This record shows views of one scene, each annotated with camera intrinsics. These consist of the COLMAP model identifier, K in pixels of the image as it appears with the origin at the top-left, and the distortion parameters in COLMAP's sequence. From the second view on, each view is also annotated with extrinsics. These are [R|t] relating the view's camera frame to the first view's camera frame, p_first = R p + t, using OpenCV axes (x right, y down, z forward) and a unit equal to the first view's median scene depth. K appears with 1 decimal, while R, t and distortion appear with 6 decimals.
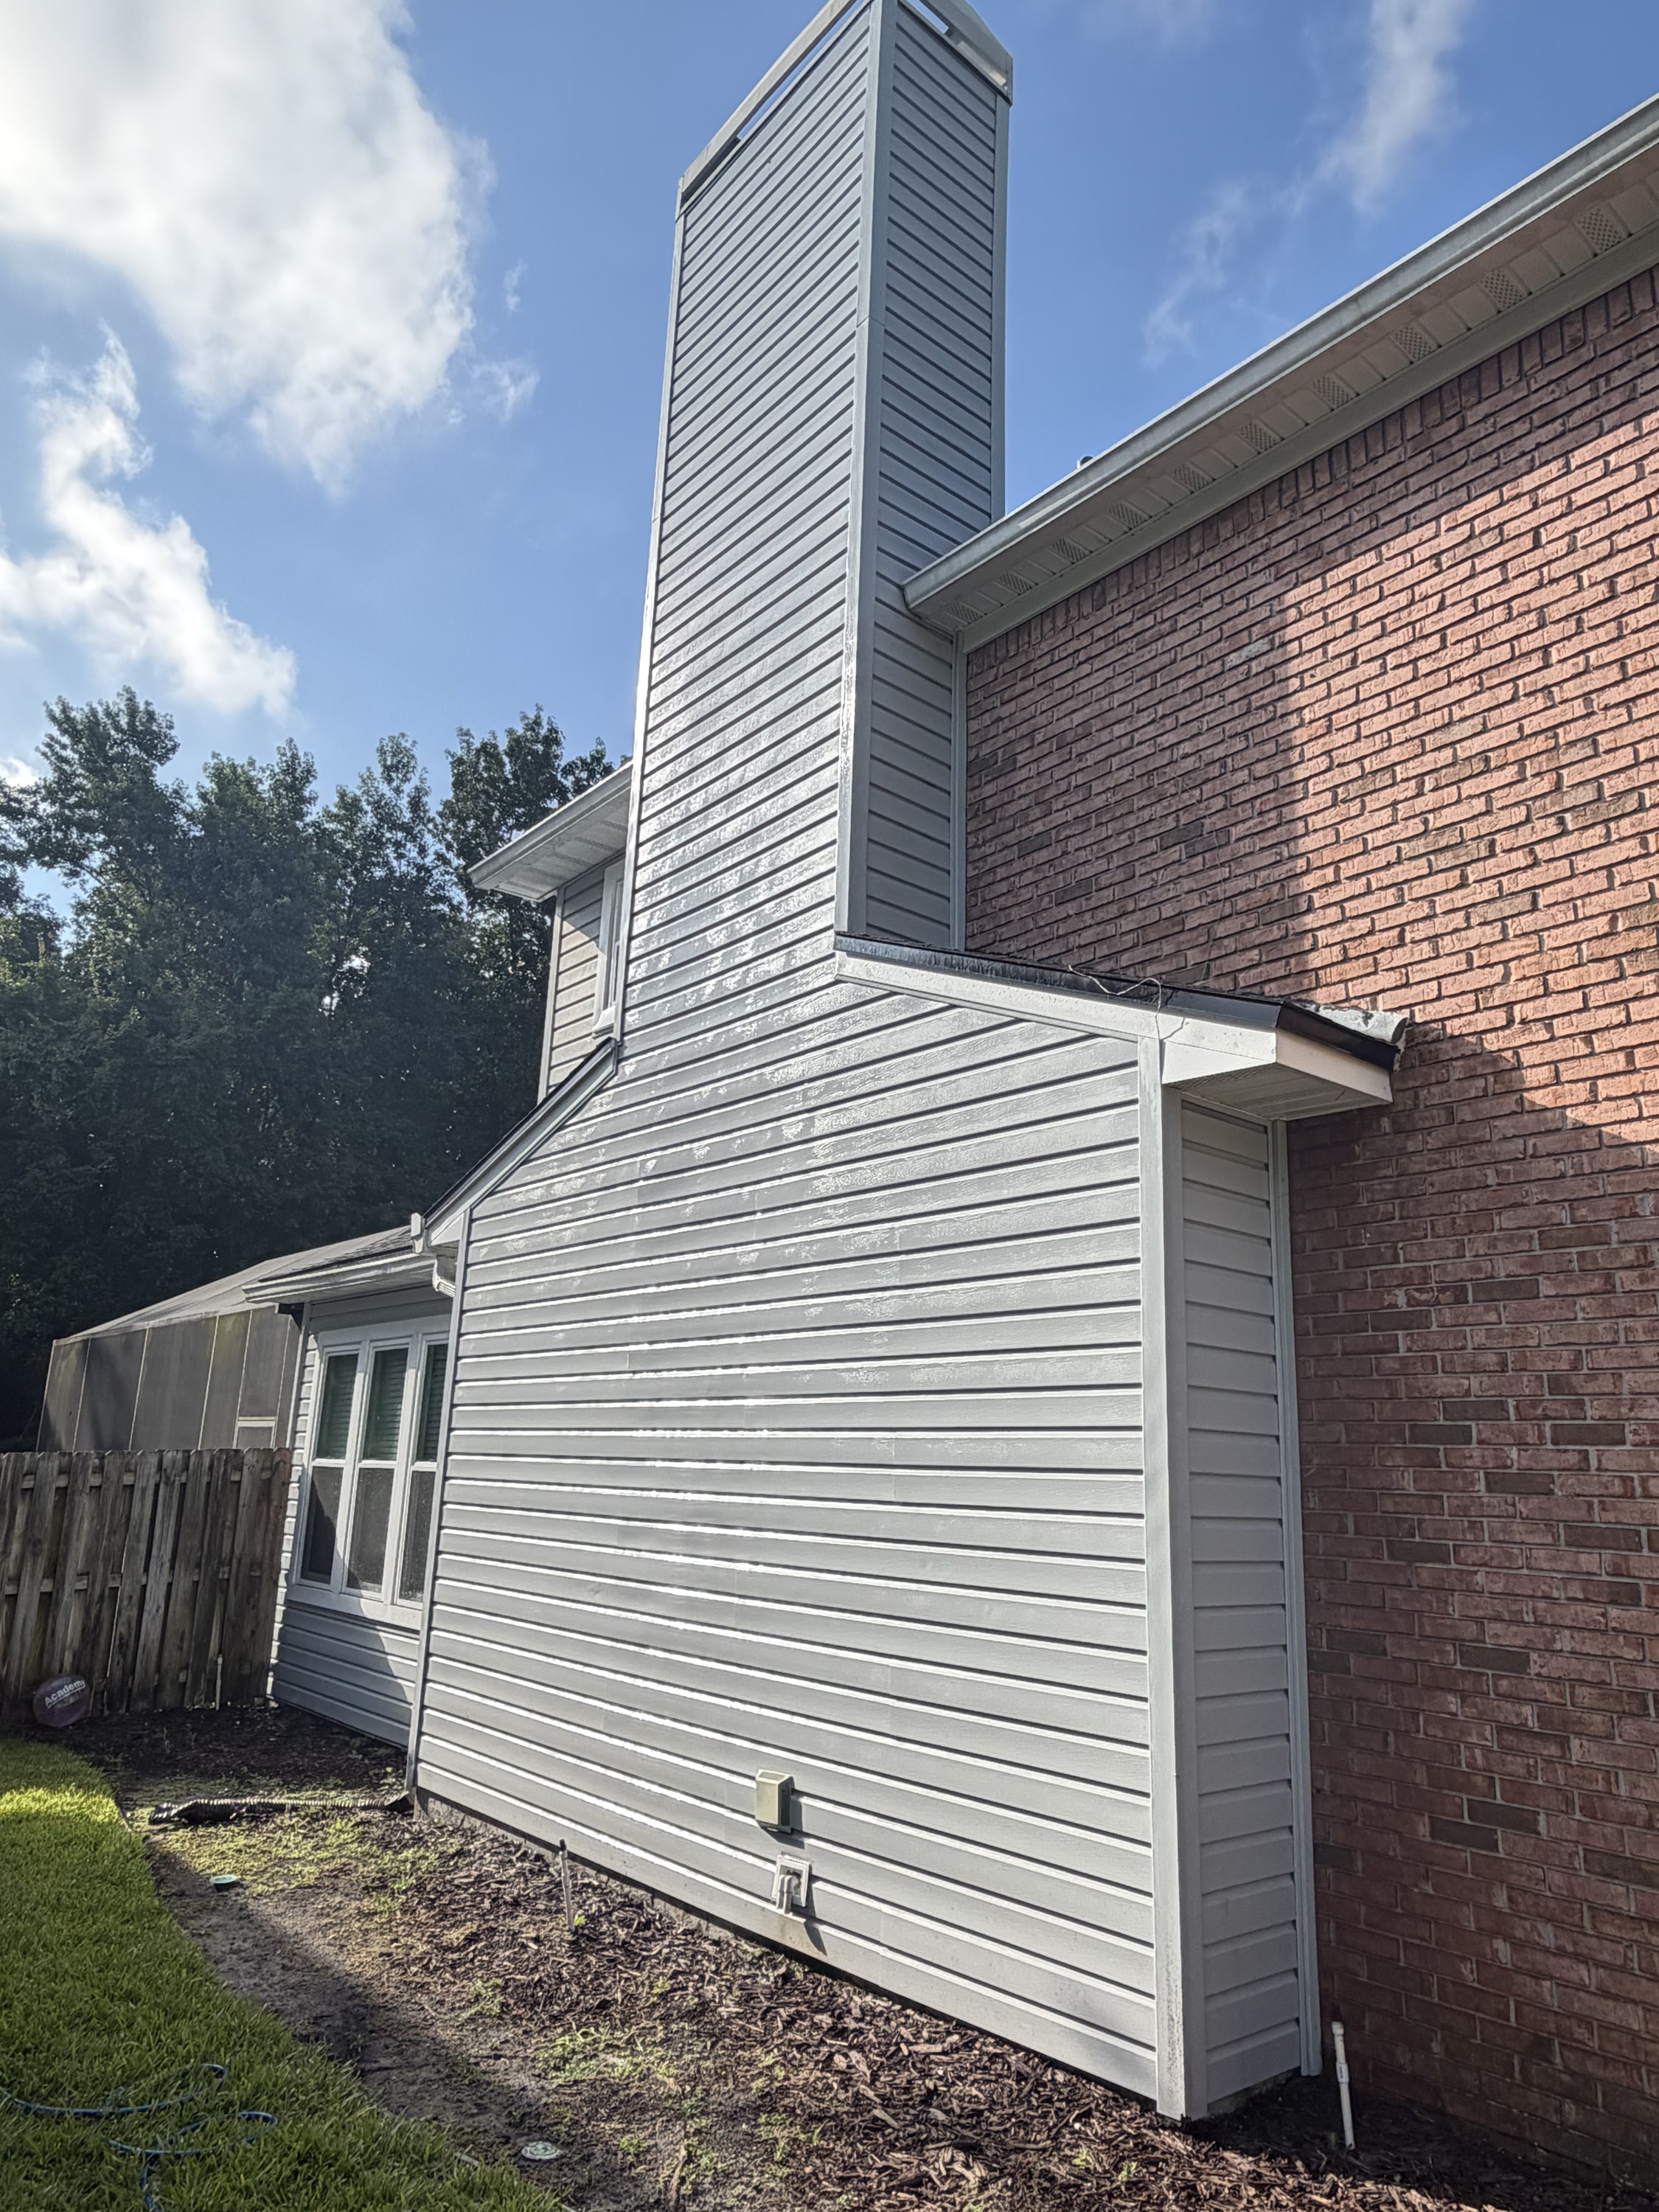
lens RADIAL K [[1448.3, 0, 829.5], [0, 1448.3, 1106.0], [0, 0, 1]] dist [0.000168, 0.000035]
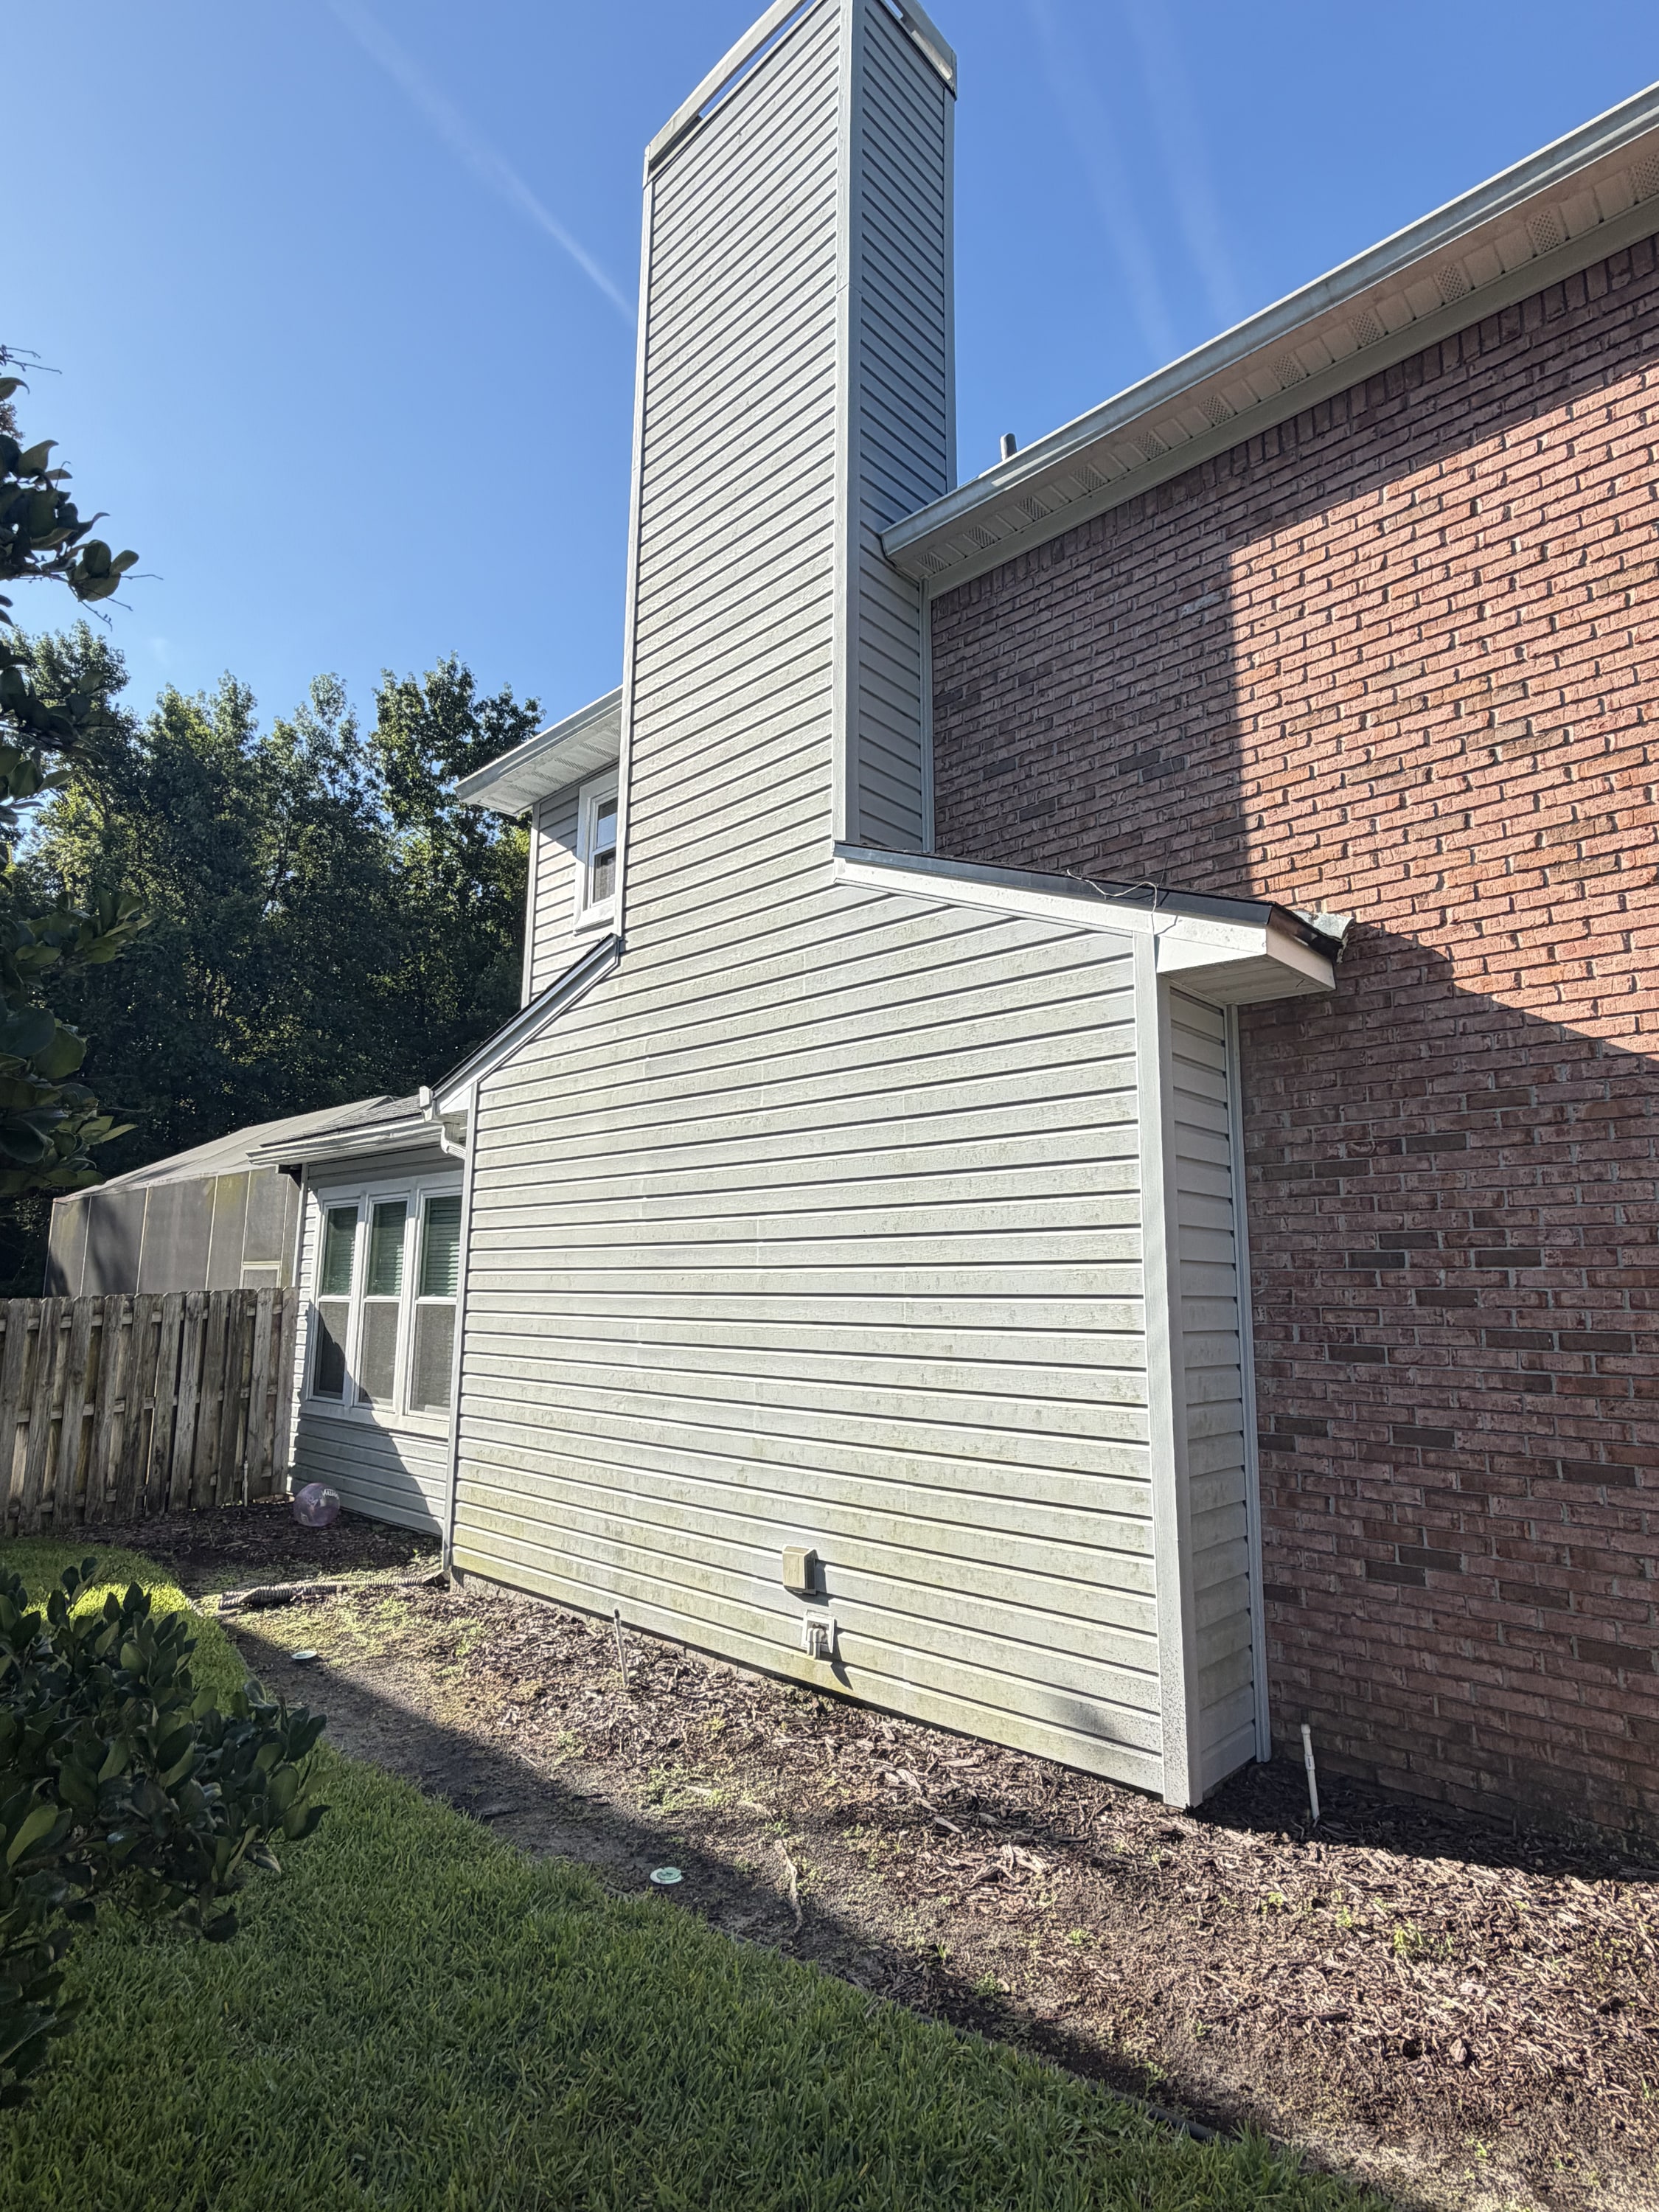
lens RADIAL K [[1159.7, 0, 829.5], [0, 1159.7, 1106.0], [0, 0, 1]] dist [-0.001654, 0.002110]
pose [[0.992771, -0.007331, 0.119796, -0.133062], [-0.003655, 0.995823, 0.091230, 0.006920], [-0.119965, -0.091009, 0.988598, 0.080186]]
